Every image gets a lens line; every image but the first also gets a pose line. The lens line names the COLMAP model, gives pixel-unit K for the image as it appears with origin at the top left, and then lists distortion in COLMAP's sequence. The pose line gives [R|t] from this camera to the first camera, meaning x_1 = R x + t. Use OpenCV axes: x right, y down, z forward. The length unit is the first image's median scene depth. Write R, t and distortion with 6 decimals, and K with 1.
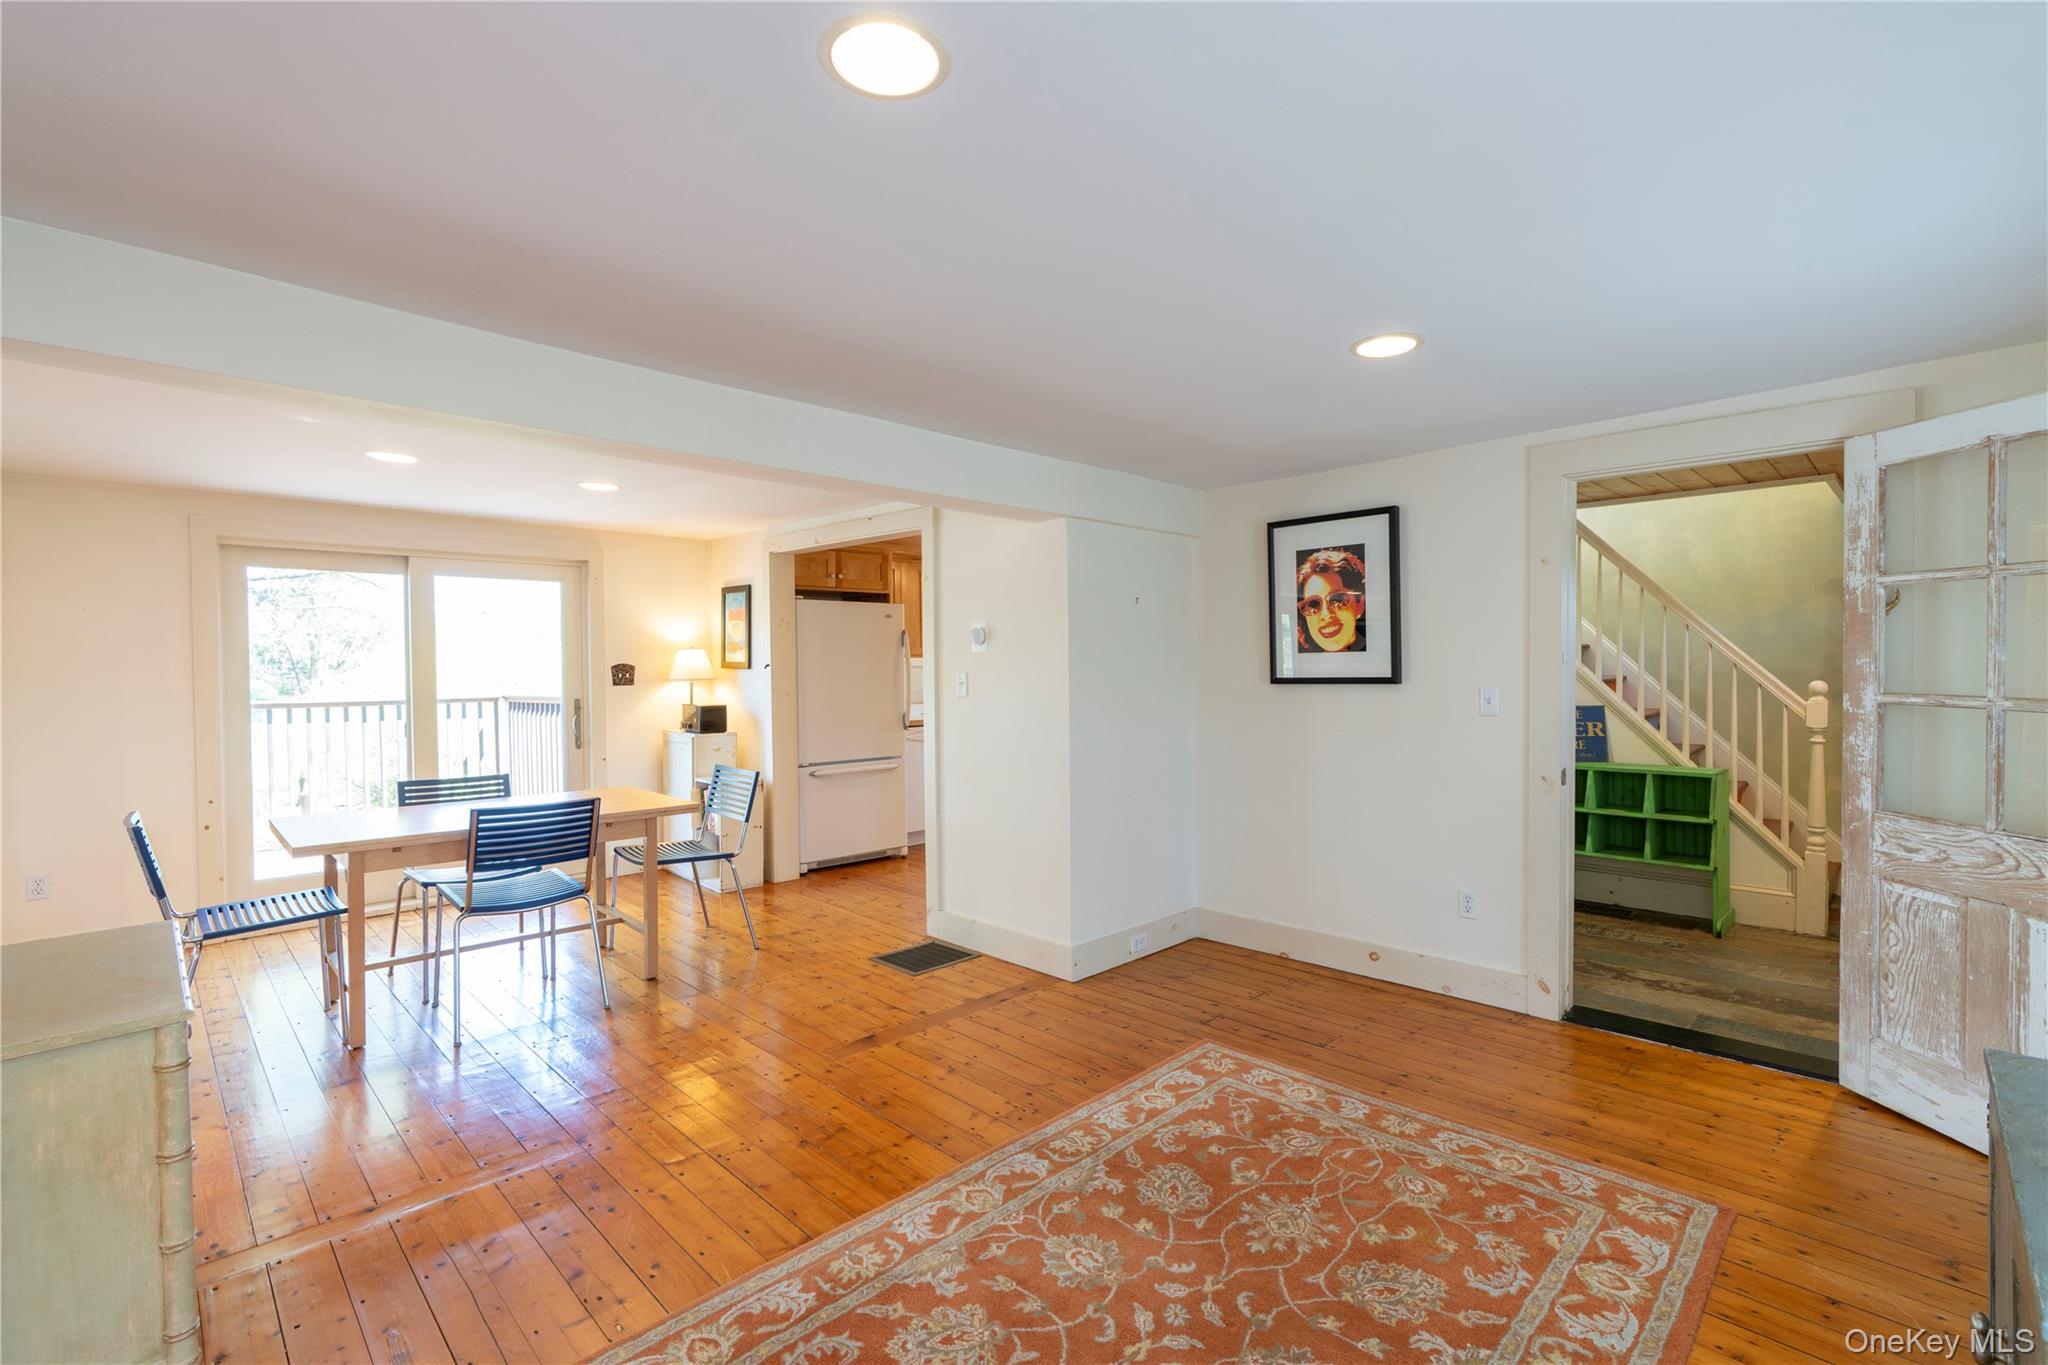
lens RADIAL K [[932.1, 0, 1050.3], [0, 932.1, 675.3], [0, 0, 1]] dist [-0.009827, 0.001826]
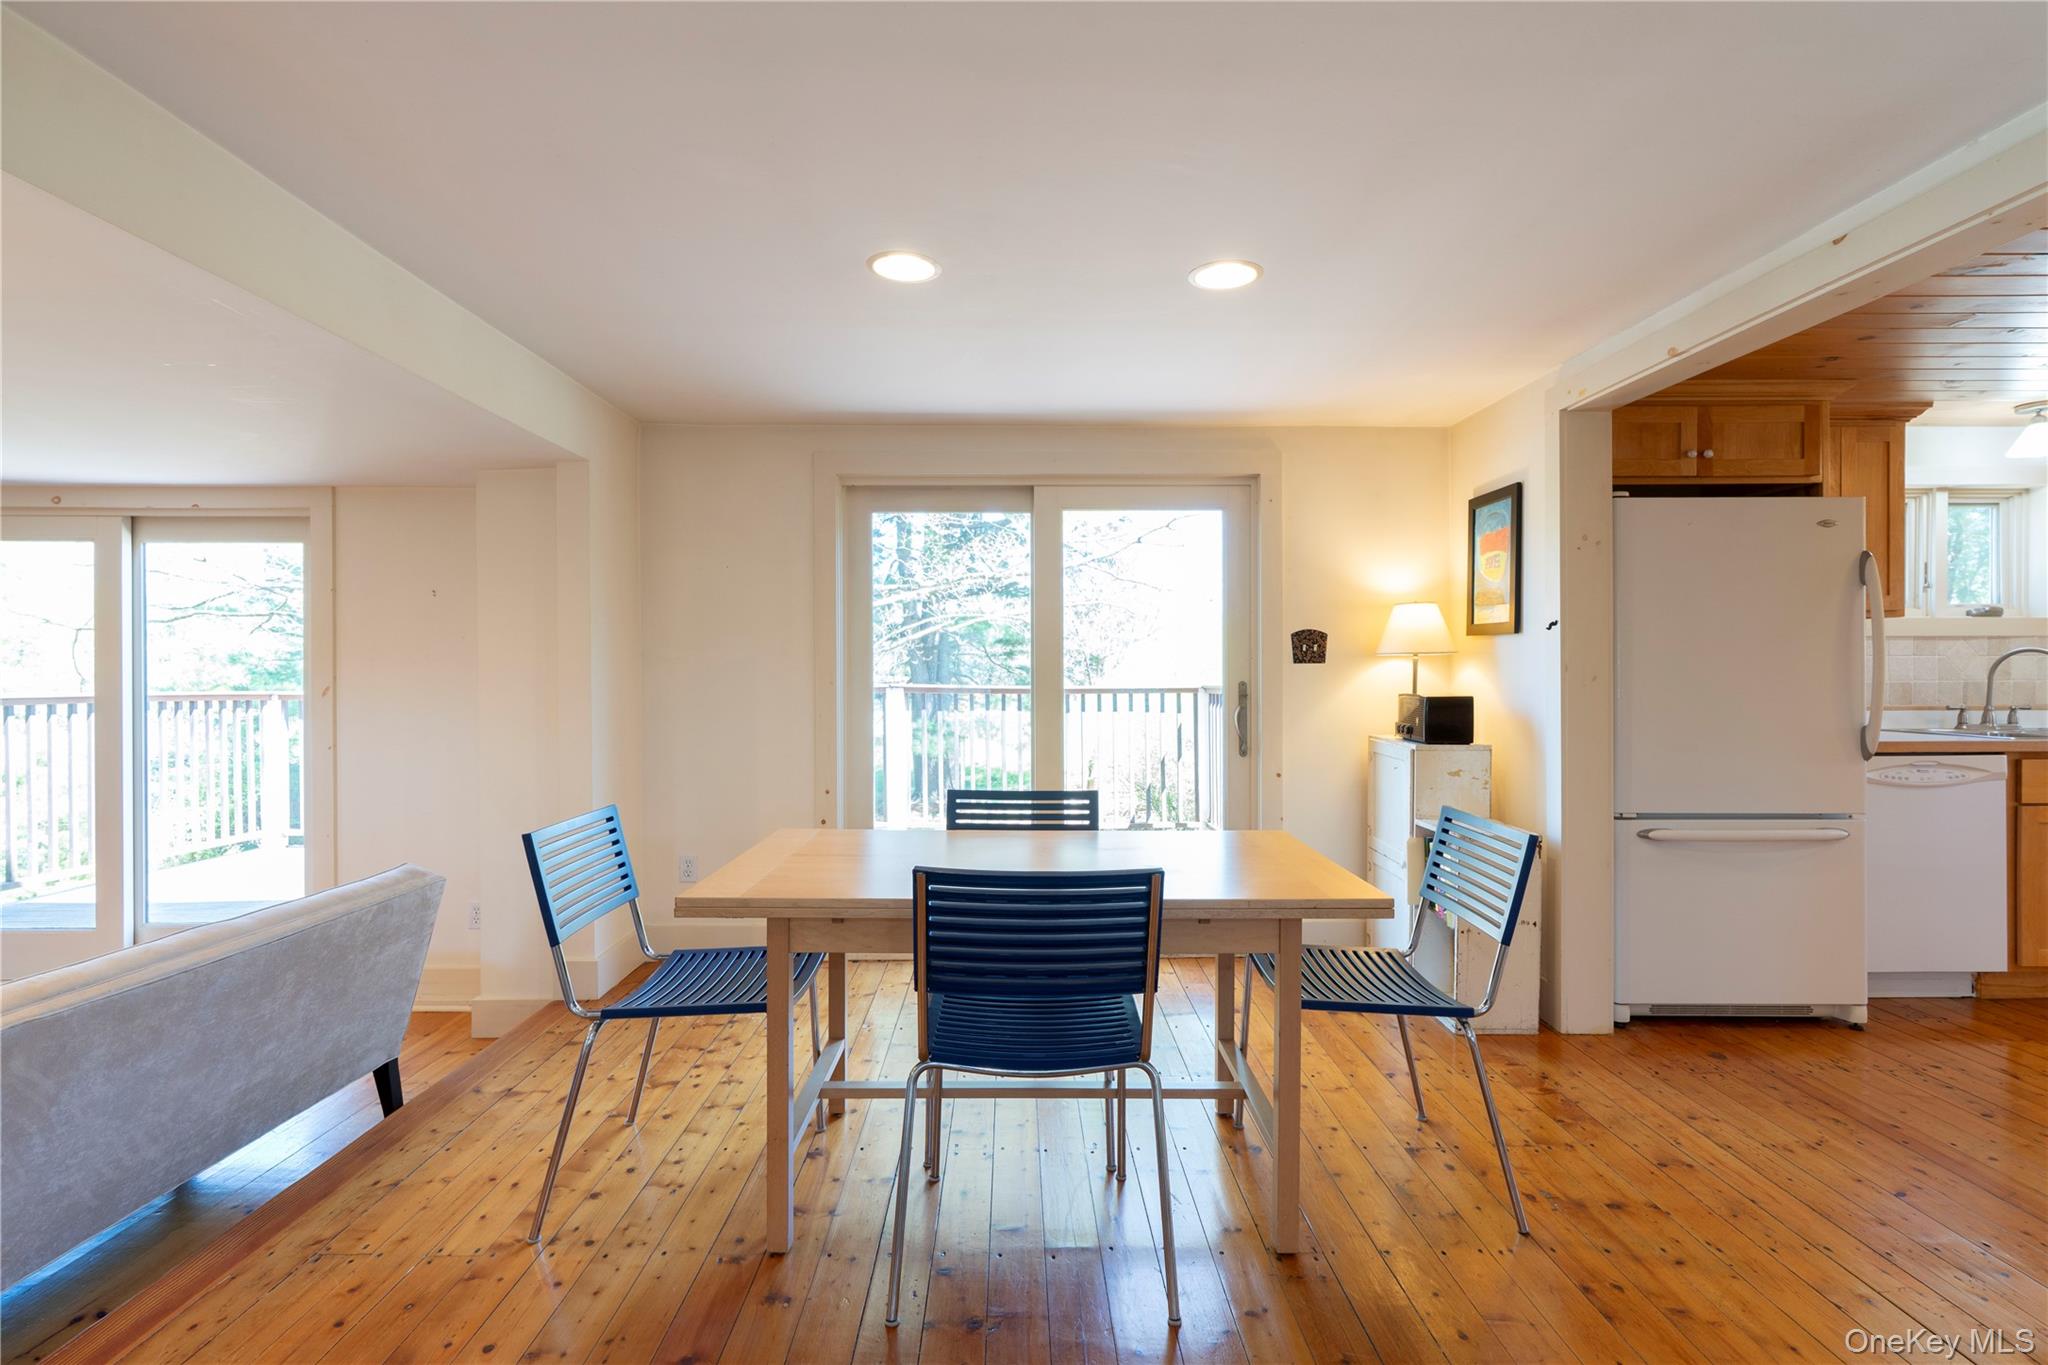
lens RADIAL K [[960.2, 0, 1026.2], [0, 960.2, 684.0], [0, 0, 1]] dist [-0.003284, 0.000833]
pose [[0.706711, 0.012244, -0.707397, -0.141351], [-0.011596, 0.999916, 0.005723, 0.027211], [0.707408, 0.004159, 0.706793, 0.439713]]
